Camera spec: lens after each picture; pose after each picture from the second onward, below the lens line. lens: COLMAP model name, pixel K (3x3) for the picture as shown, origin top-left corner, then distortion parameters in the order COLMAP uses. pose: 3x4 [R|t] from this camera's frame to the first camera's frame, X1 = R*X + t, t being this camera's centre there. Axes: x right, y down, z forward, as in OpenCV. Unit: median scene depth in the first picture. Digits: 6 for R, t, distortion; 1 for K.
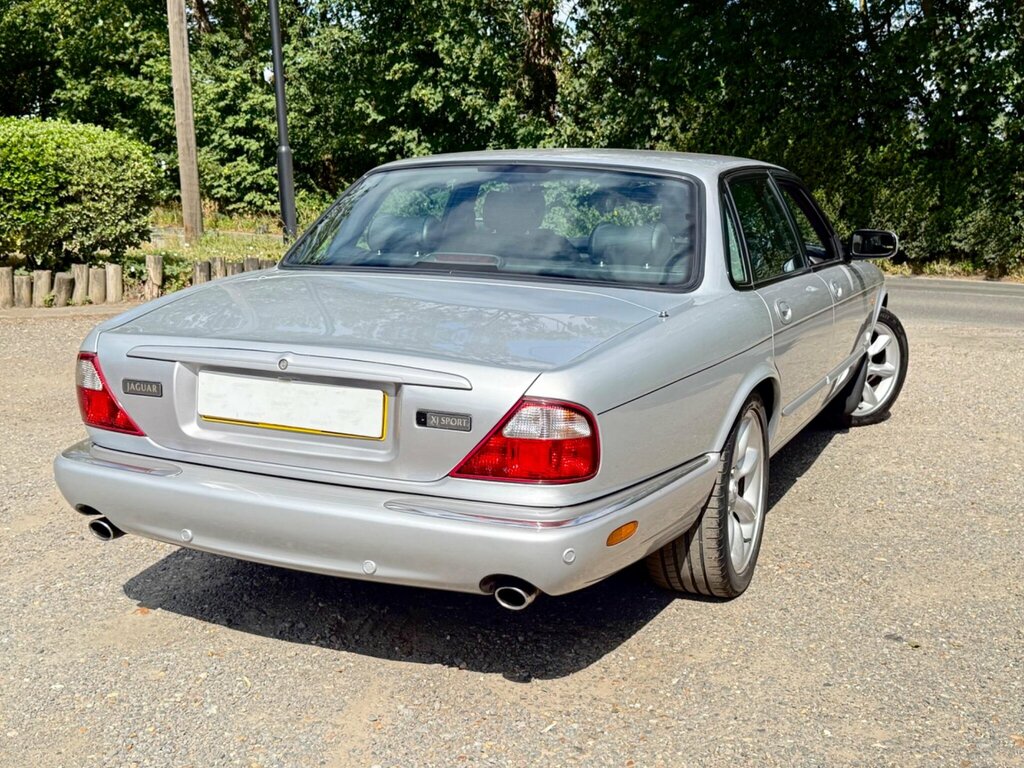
lens RADIAL K [[1112.2, 0, 498.4], [0, 1112.2, 399.7], [0, 0, 1]] dist [0.086231, 0.000000]
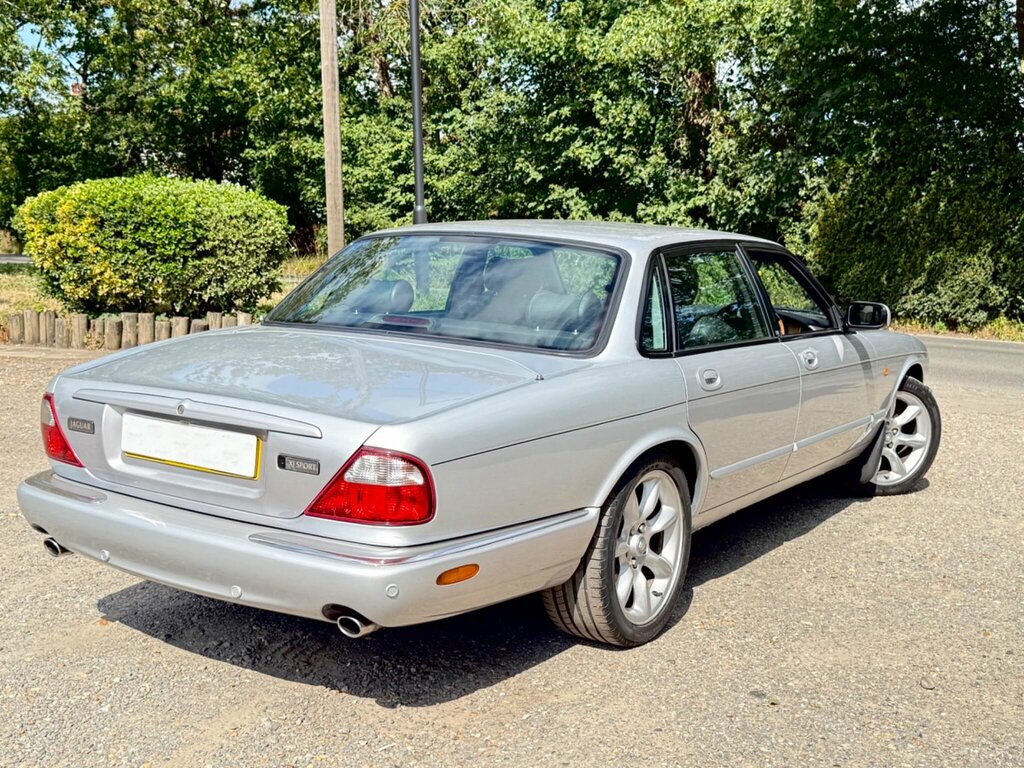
lens RADIAL K [[1104.0, 0, 511.9], [0, 1104.0, 414.6], [0, 0, 1]] dist [0.103246, 0.000000]
pose [[0.987784, 0.040880, -0.150372, 0.257528], [-0.045911, 0.998491, -0.030139, -0.006187], [0.148913, 0.036675, 0.988170, -0.063850]]
